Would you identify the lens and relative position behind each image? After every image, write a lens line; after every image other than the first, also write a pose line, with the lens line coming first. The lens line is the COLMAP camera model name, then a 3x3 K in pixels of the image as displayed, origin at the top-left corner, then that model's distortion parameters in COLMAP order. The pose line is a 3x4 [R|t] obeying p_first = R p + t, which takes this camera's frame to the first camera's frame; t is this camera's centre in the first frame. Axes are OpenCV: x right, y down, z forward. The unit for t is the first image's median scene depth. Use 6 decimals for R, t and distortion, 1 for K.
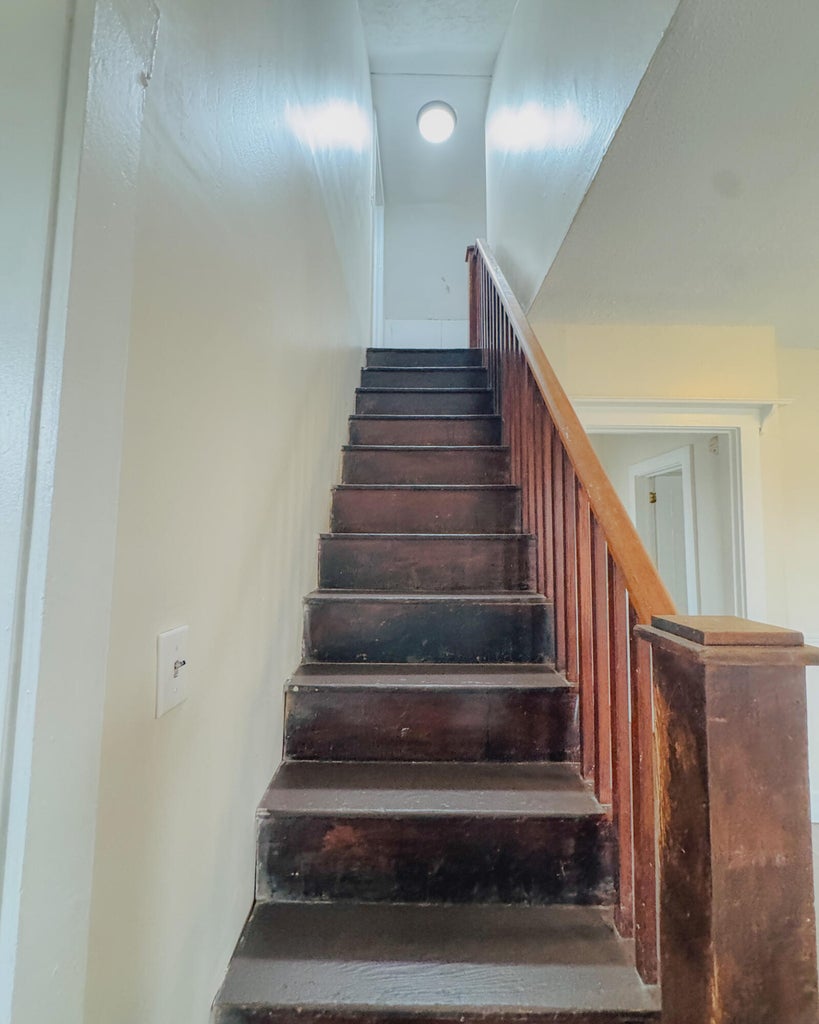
lens RADIAL K [[436.9, 0, 409.8], [0, 436.9, 516.2], [0, 0, 1]] dist [-0.001380, -0.000316]
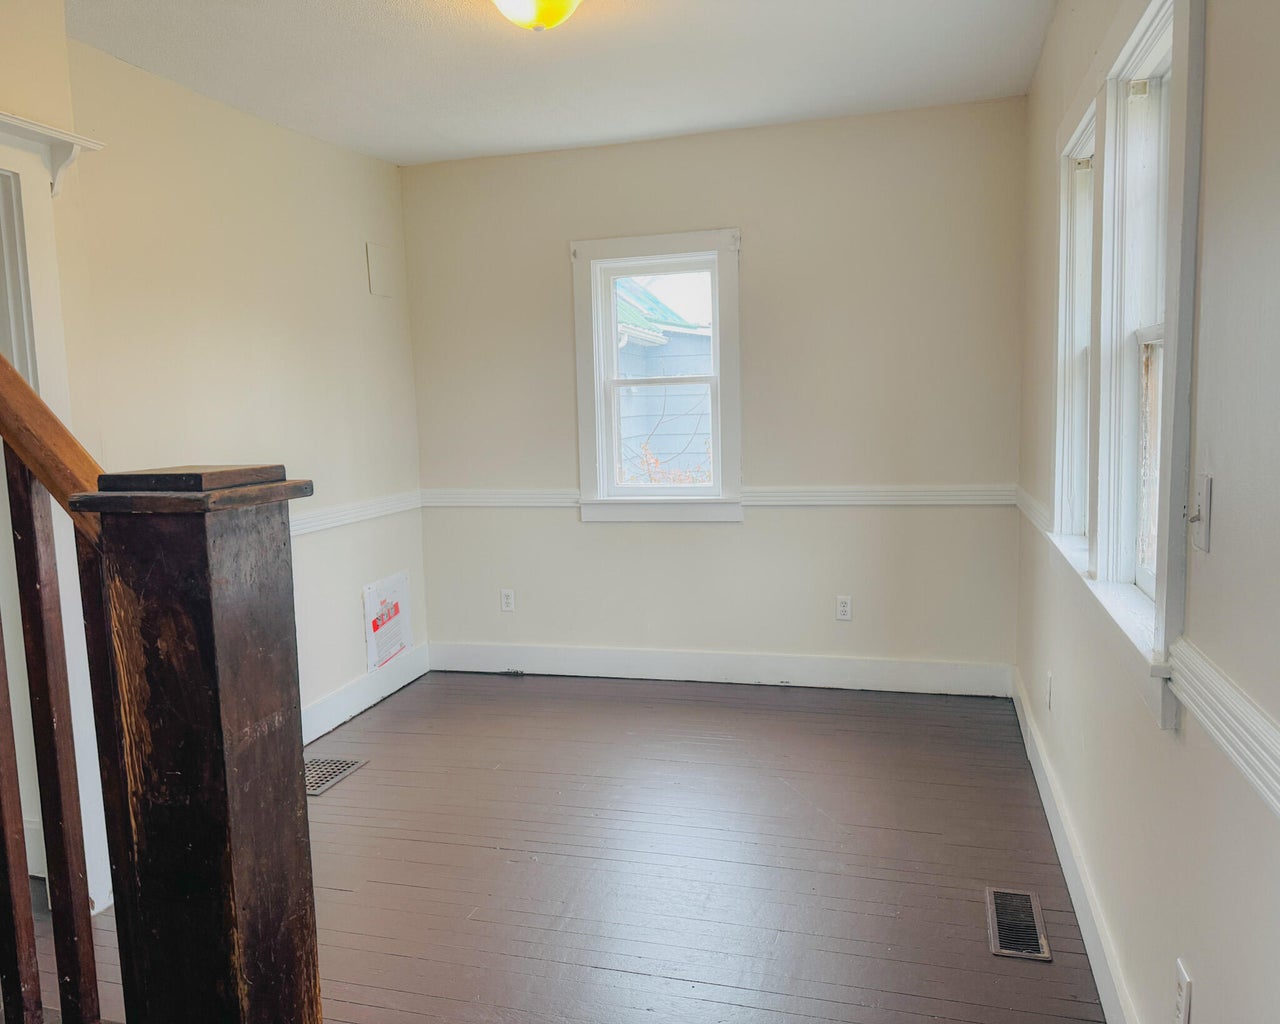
lens RADIAL K [[955.8, 0, 619.9], [0, 955.8, 508.4], [0, 0, 1]] dist [-0.002360, -0.005041]
pose [[0.298112, -0.119331, 0.947042, -0.664630], [-0.029160, 0.990553, 0.133993, 0.078063], [-0.954085, -0.067561, 0.291816, -0.176333]]
